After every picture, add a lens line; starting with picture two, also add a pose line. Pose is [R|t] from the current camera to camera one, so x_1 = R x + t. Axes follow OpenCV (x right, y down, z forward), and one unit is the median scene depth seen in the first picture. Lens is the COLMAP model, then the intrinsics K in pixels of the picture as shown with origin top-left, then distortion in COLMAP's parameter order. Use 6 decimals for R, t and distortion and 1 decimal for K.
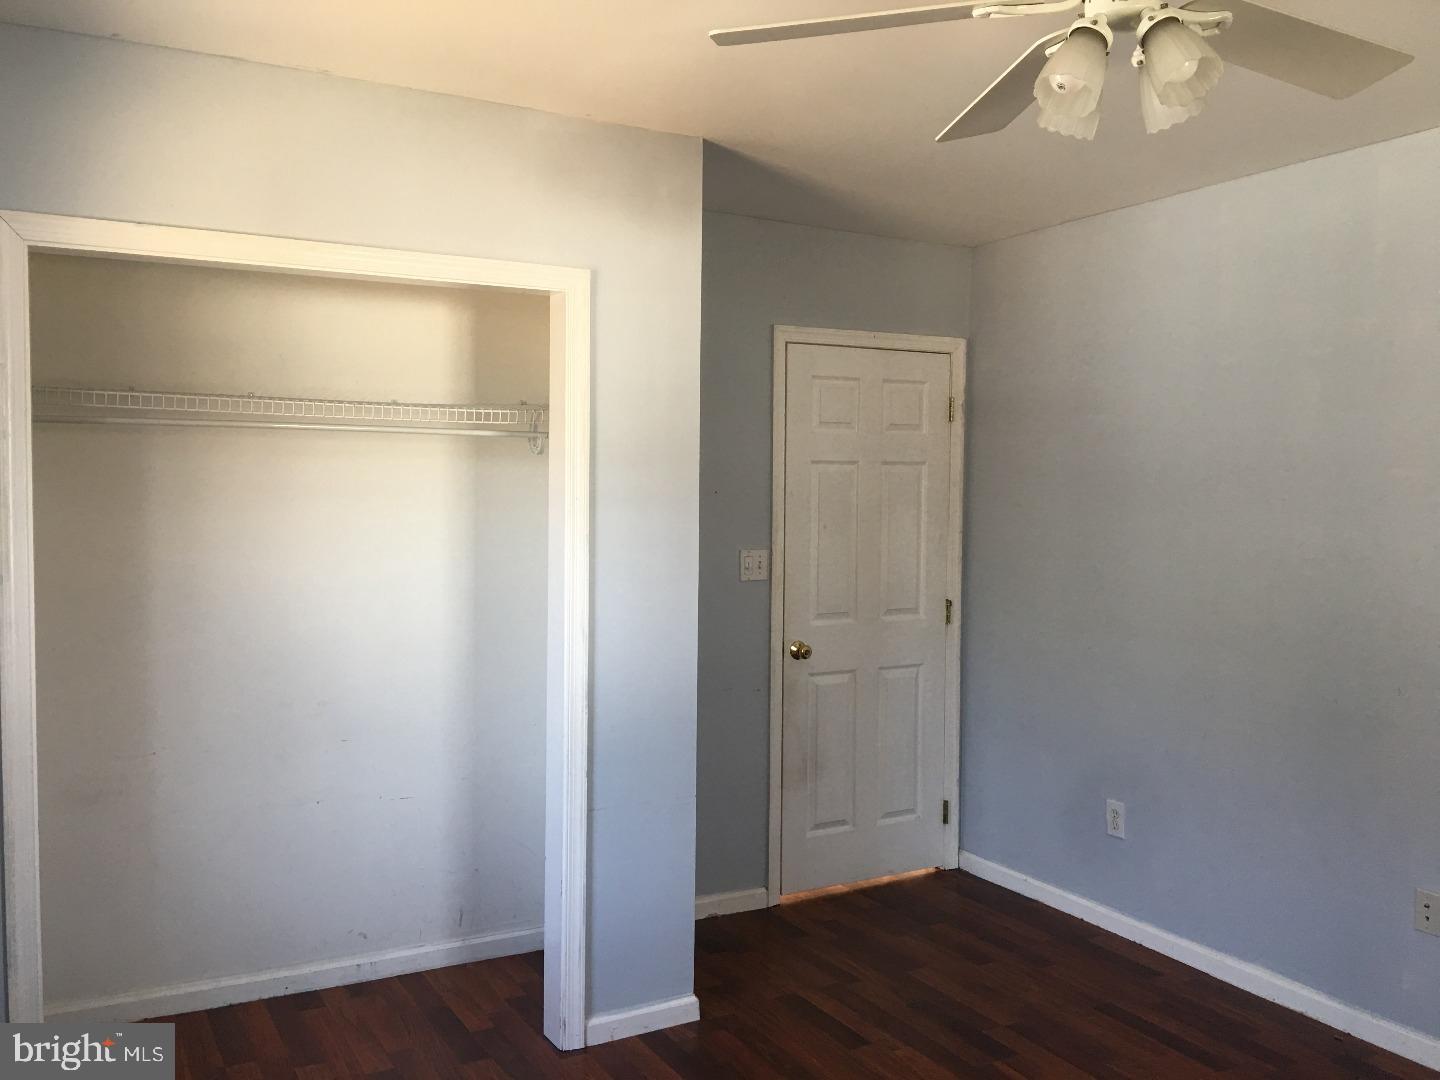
lens RADIAL K [[1205.4, 0, 718.3], [0, 1205.4, 535.5], [0, 0, 1]] dist [0.028042, -0.034768]
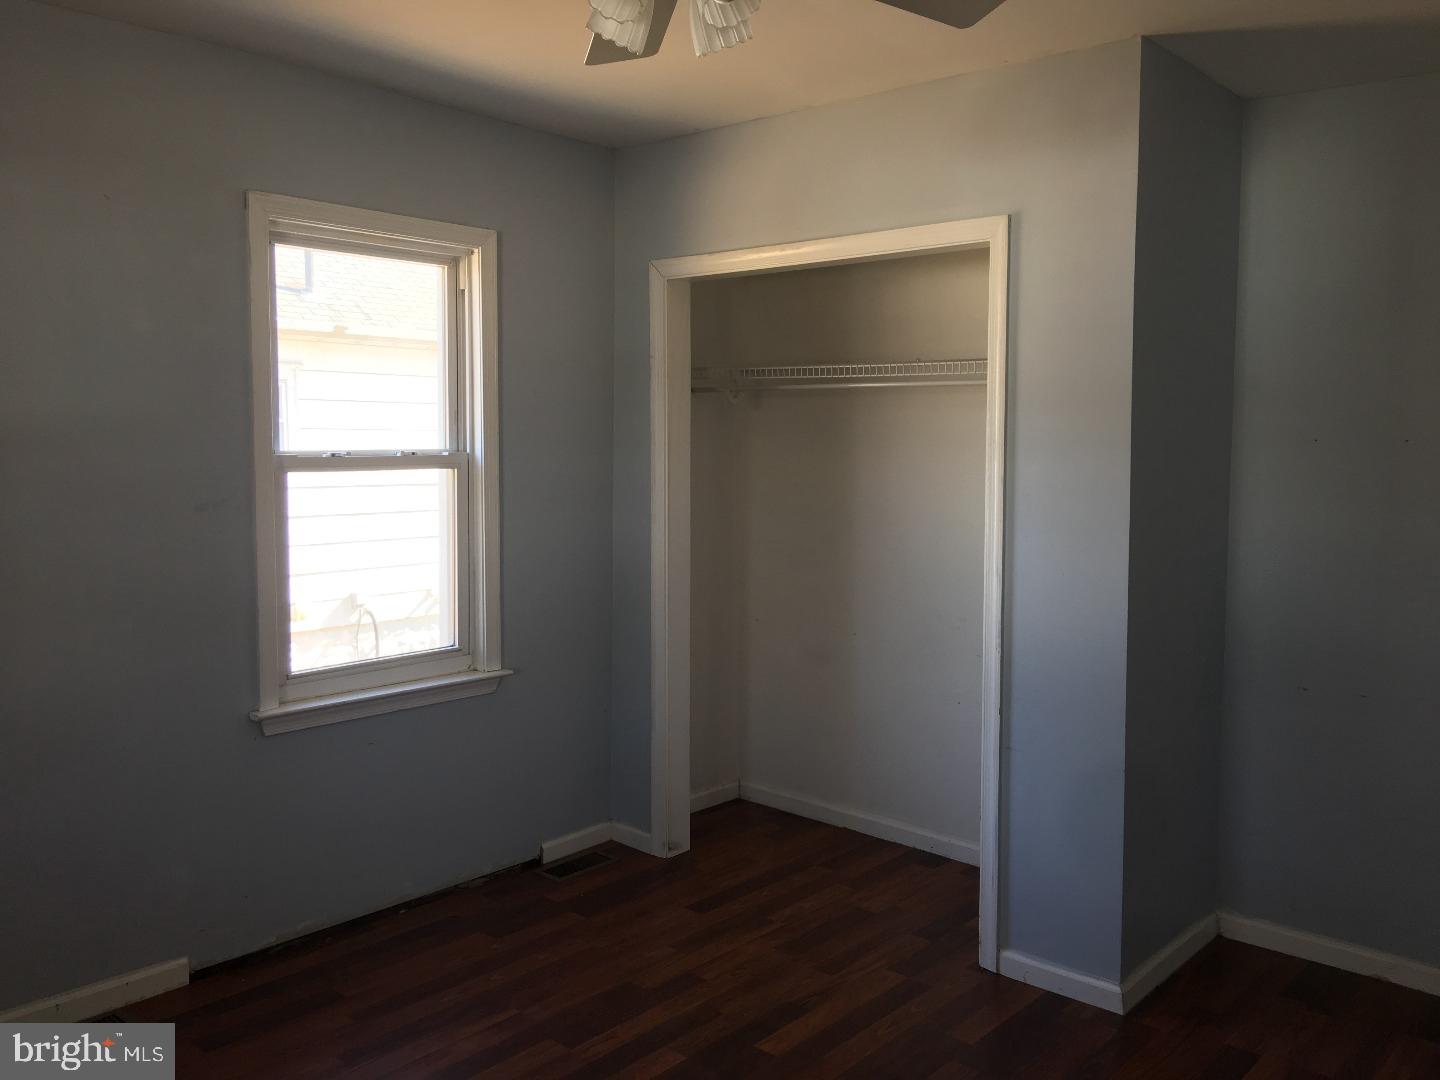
lens RADIAL K [[1205.4, 0, 719.2], [0, 1205.4, 542.8], [0, 0, 1]] dist [0.028042, -0.034768]
pose [[0.332226, 0.075909, -0.940140, 0.753050], [-0.043092, 0.996937, 0.065267, -0.001816], [0.942215, 0.018829, 0.334480, 0.420809]]
